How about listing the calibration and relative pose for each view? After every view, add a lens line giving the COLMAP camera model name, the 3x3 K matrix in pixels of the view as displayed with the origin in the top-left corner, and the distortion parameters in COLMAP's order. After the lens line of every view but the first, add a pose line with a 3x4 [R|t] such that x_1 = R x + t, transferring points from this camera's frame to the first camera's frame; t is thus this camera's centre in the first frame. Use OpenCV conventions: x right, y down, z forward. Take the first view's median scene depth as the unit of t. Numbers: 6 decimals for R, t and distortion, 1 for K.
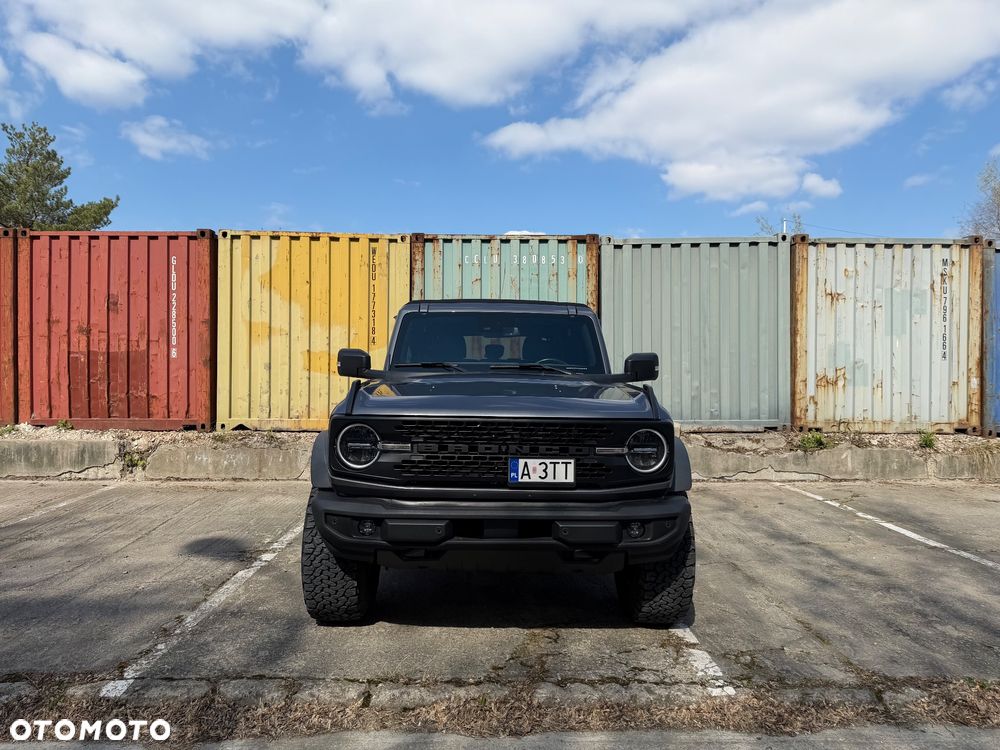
lens RADIAL K [[709.0, 0, 501.1], [0, 709.0, 371.6], [0, 0, 1]] dist [0.080941, -0.098211]
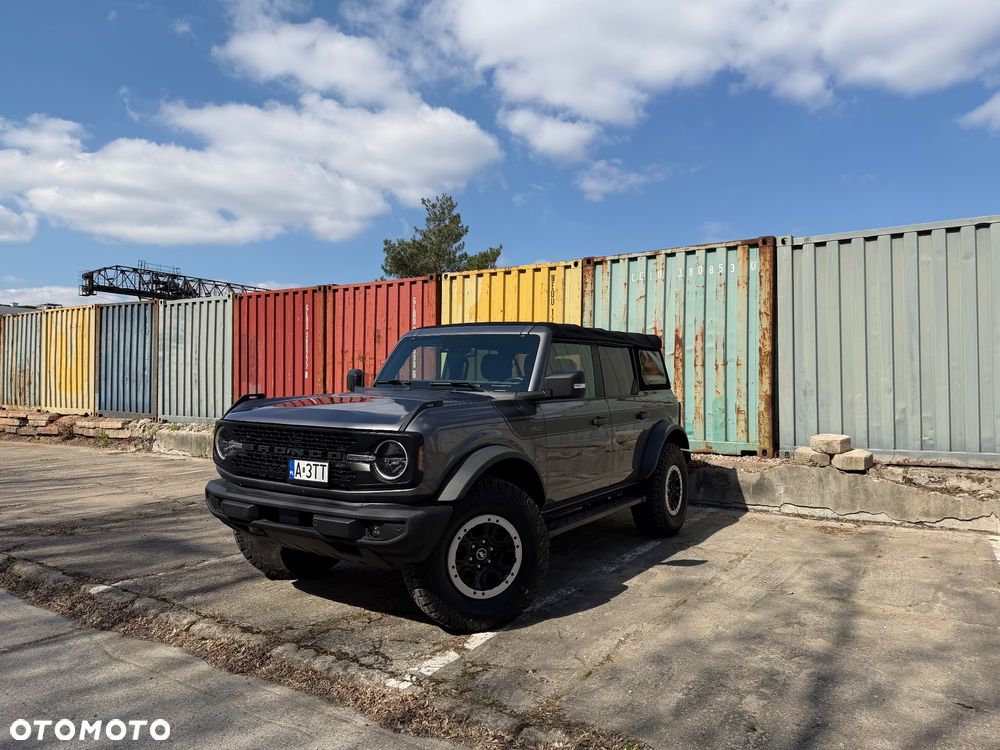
lens RADIAL K [[701.3, 0, 487.6], [0, 701.3, 387.3], [0, 0, 1]] dist [0.073818, -0.103173]
pose [[0.823441, 0.000518, -0.567402, 0.349234], [-0.002935, 0.999990, -0.003346, 0.000661], [0.567394, 0.004420, 0.823434, 0.067450]]
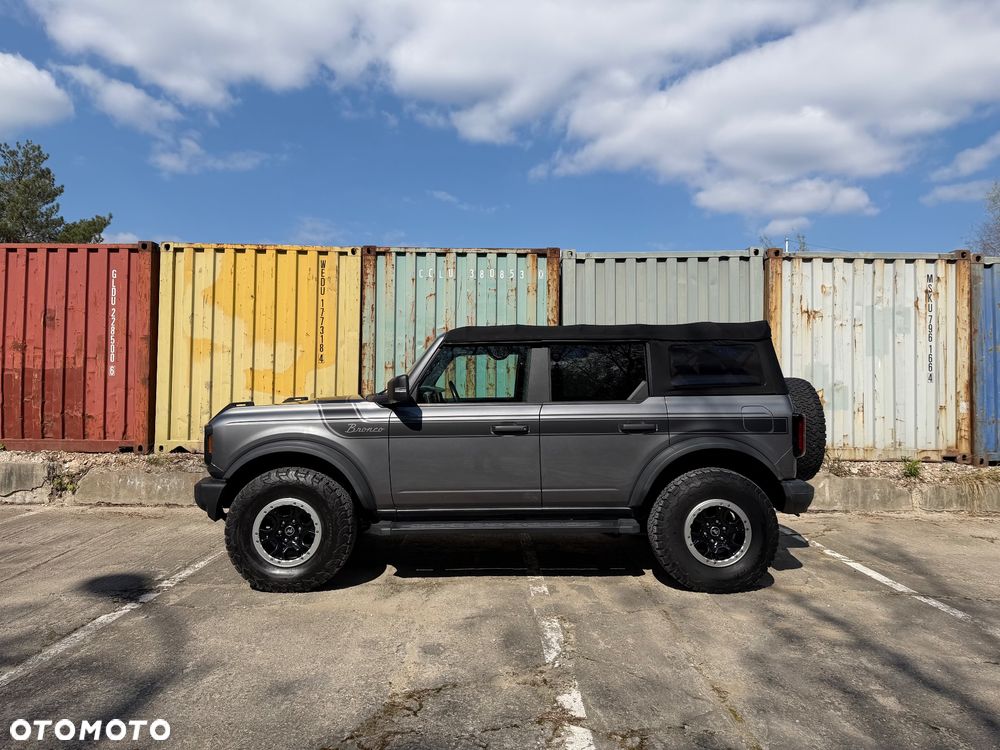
lens RADIAL K [[707.1, 0, 498.4], [0, 707.1, 371.1], [0, 0, 1]] dist [0.077146, -0.084315]
pose [[0.999800, 0.005196, -0.019310, 0.074789], [-0.005752, 0.999568, -0.028830, -0.000888], [0.019151, 0.028935, 0.999398, 0.059177]]
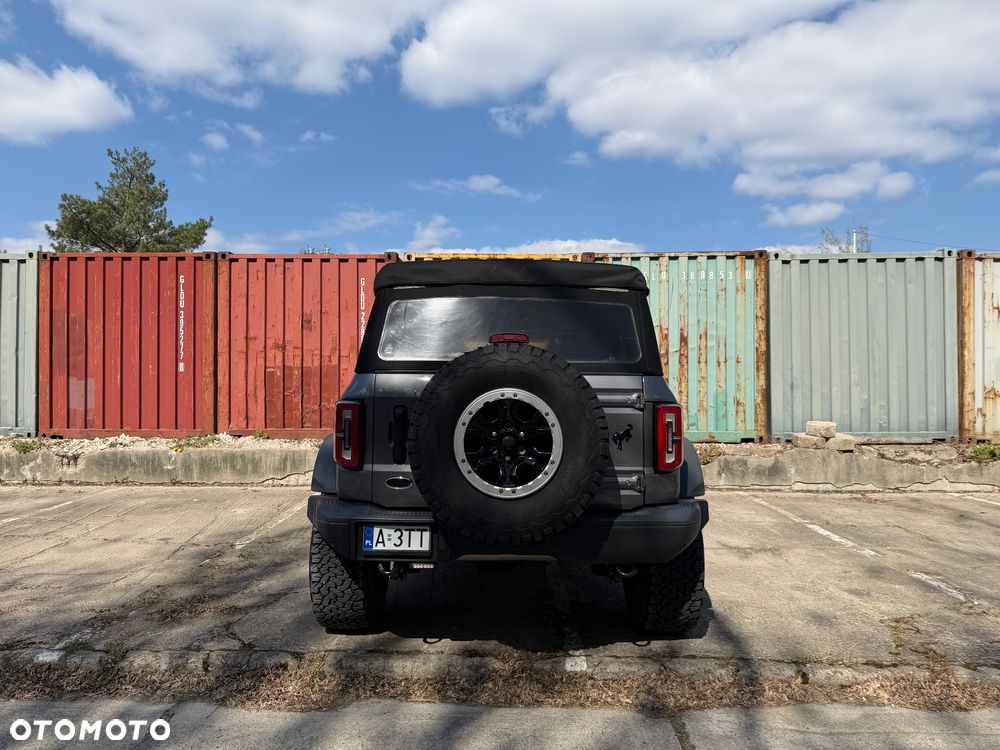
lens RADIAL K [[711.6, 0, 498.9], [0, 711.6, 373.3], [0, 0, 1]] dist [0.076580, -0.118139]
pose [[0.998941, -0.002170, -0.045949, -0.202409], [0.001434, 0.999870, -0.016061, 0.000140], [0.045978, 0.015978, 0.998815, -0.049229]]
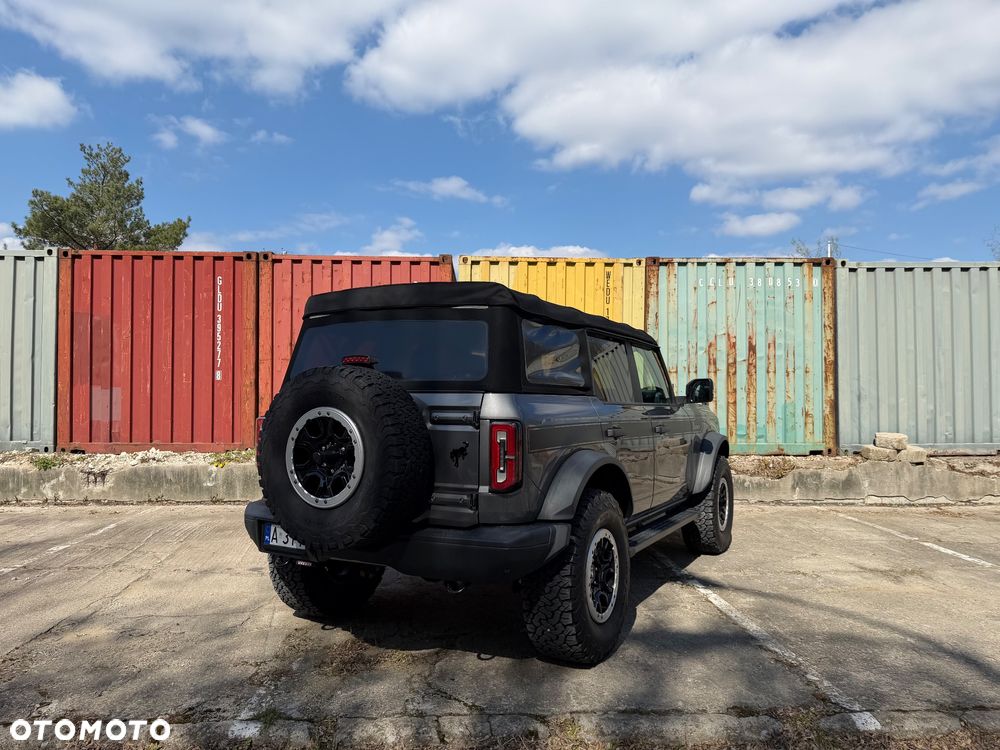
lens RADIAL K [[715.6, 0, 497.7], [0, 715.6, 371.9], [0, 0, 1]] dist [0.033358, -0.044506]
pose [[0.999833, 0.000553, 0.018281, -0.357049], [-0.000065, 0.999644, -0.026669, -0.005357], [-0.018290, 0.026663, 0.999477, 0.000942]]
